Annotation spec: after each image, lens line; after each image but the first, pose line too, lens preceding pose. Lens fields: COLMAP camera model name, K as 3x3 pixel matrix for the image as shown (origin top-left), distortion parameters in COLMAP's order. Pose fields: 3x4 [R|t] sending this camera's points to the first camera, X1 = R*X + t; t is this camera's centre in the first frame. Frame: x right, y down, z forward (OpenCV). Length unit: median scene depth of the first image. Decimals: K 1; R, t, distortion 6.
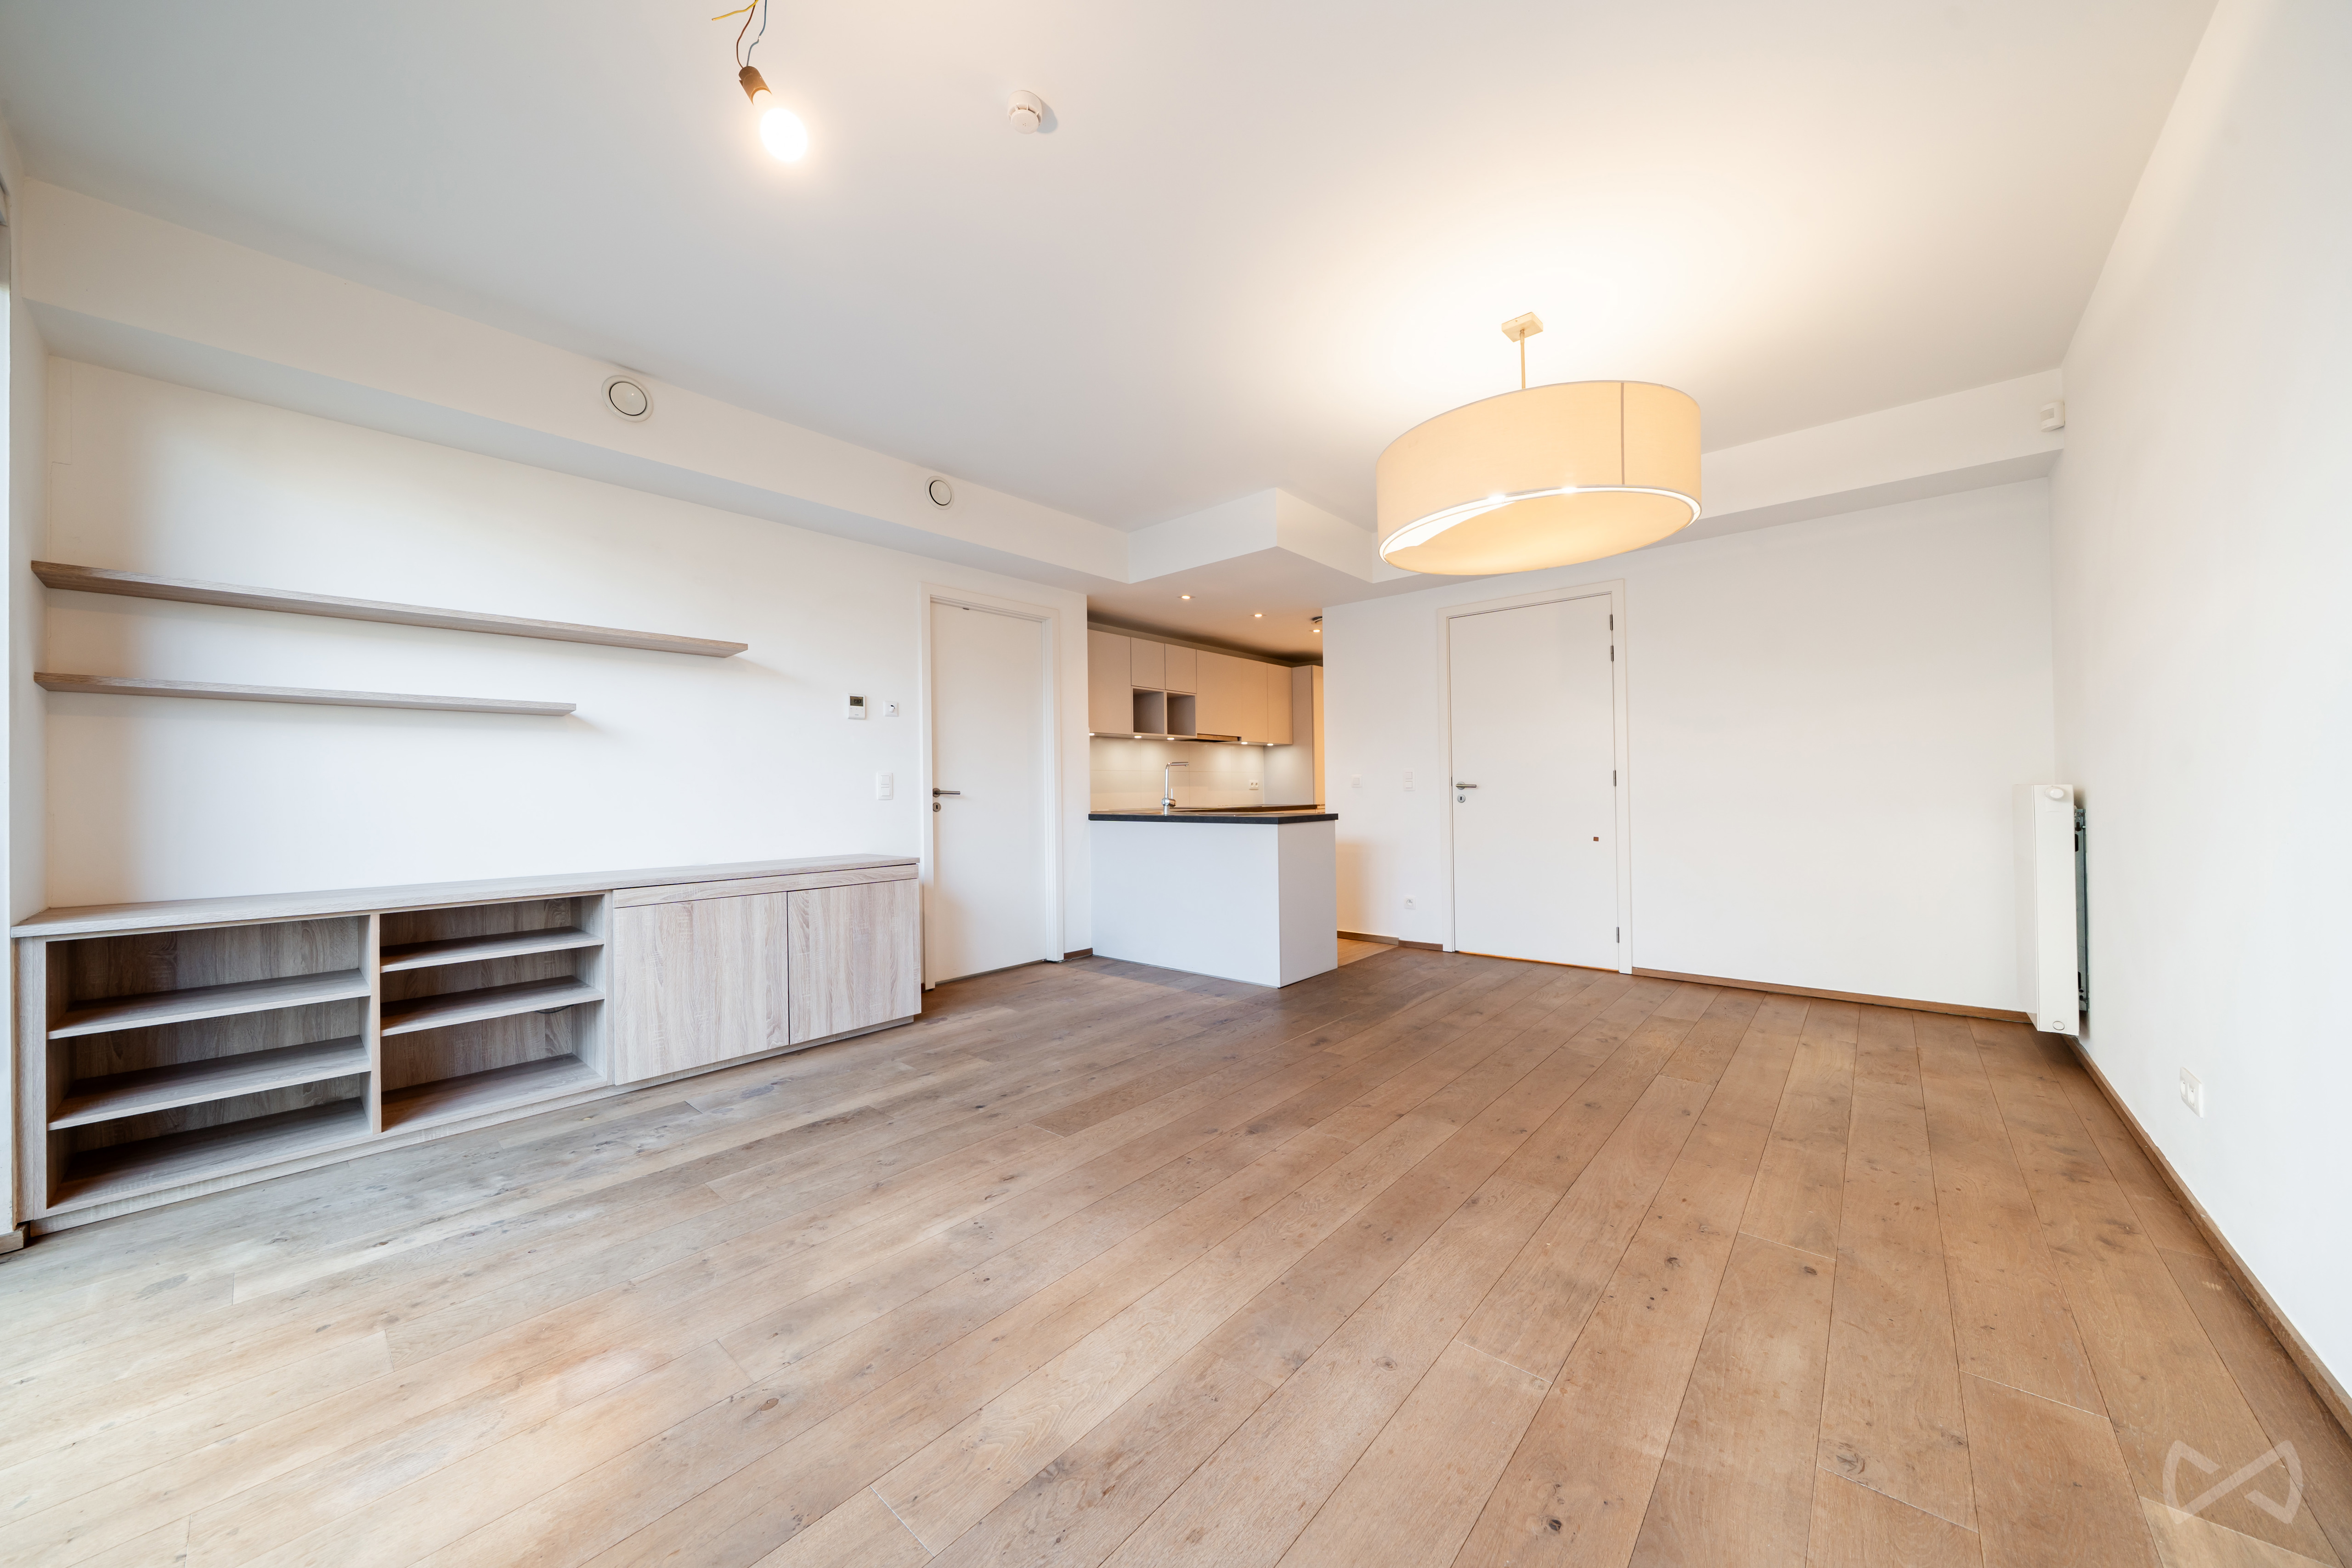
lens RADIAL K [[810.3, 0, 1174.3], [0, 810.3, 783.0], [0, 0, 1]] dist [-0.006916, -0.000466]
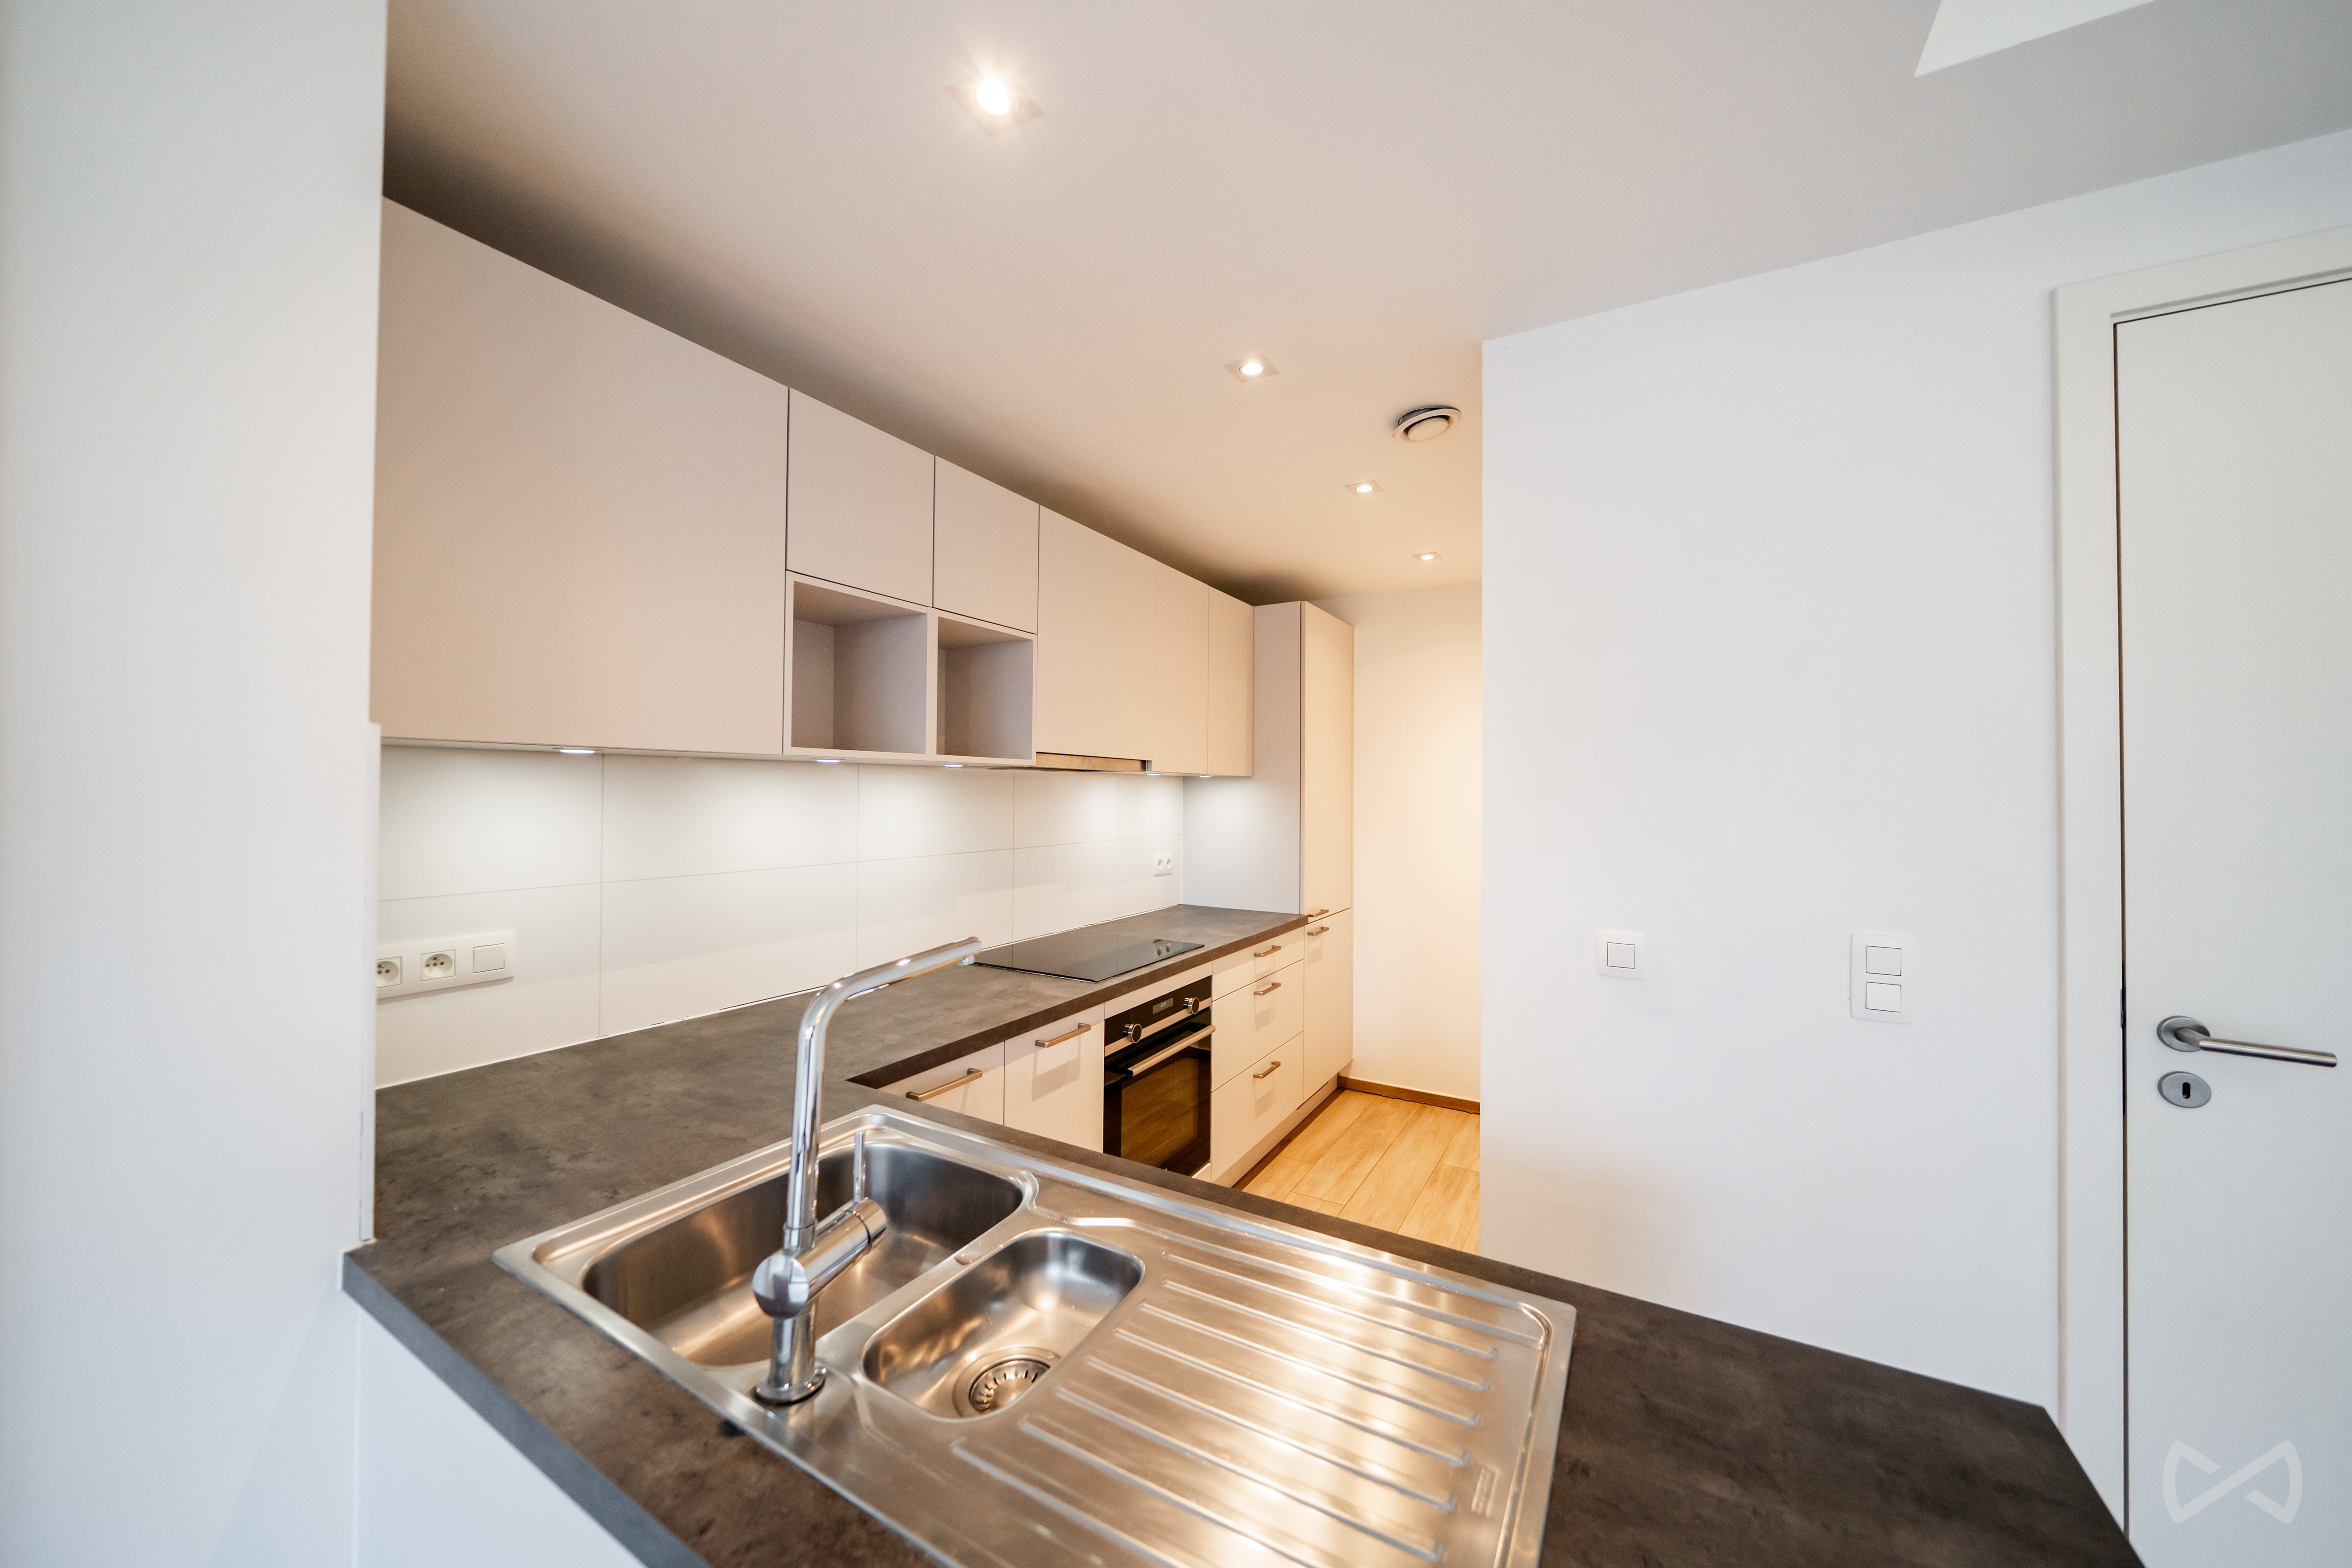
lens RADIAL K [[810.4, 0, 1174.3], [0, 810.4, 783.0], [0, 0, 1]] dist [-0.006916, -0.000466]
pose [[0.982754, 0.023931, 0.183360, 0.035814], [-0.023268, 0.999713, -0.005767, -0.074289], [-0.183446, 0.001401, 0.983029, 1.035927]]
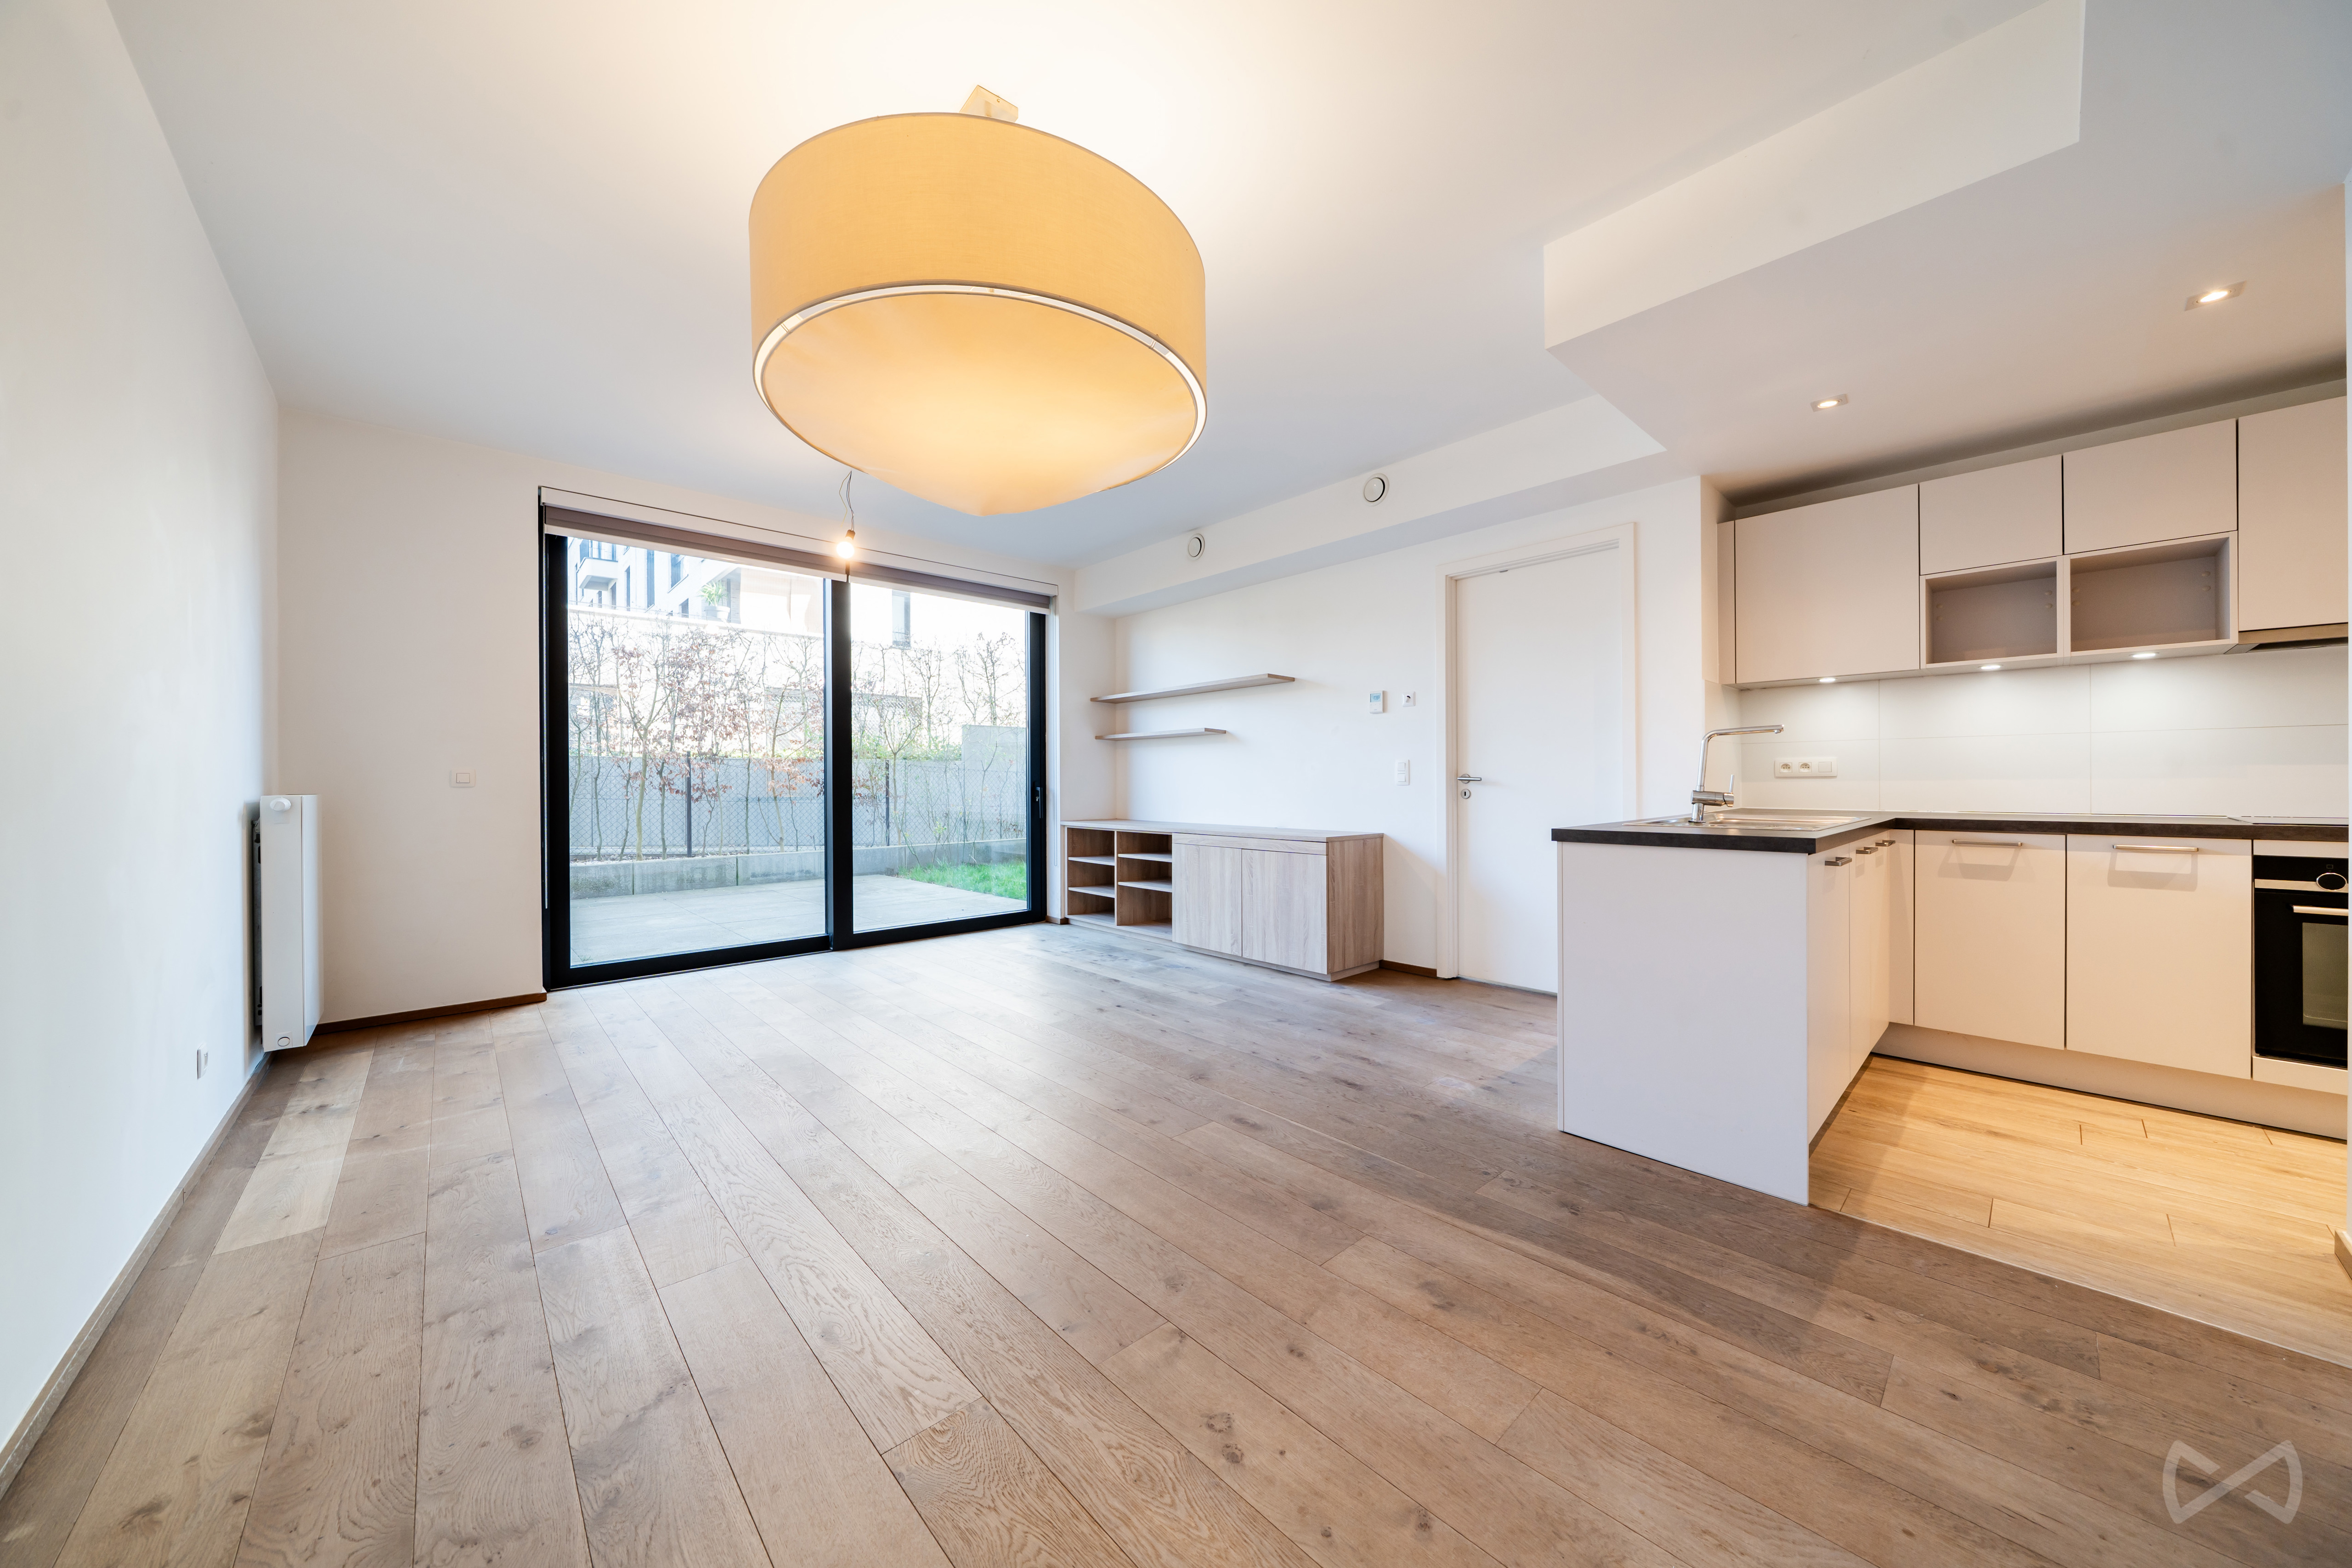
lens RADIAL K [[810.4, 0, 1174.3], [0, 810.4, 783.0], [0, 0, 1]] dist [-0.006916, -0.000466]
pose [[-0.112459, 0.017002, -0.993511, 0.749865], [0.018516, 0.999716, 0.015012, -0.003276], [0.993484, -0.016708, -0.112742, 0.833803]]
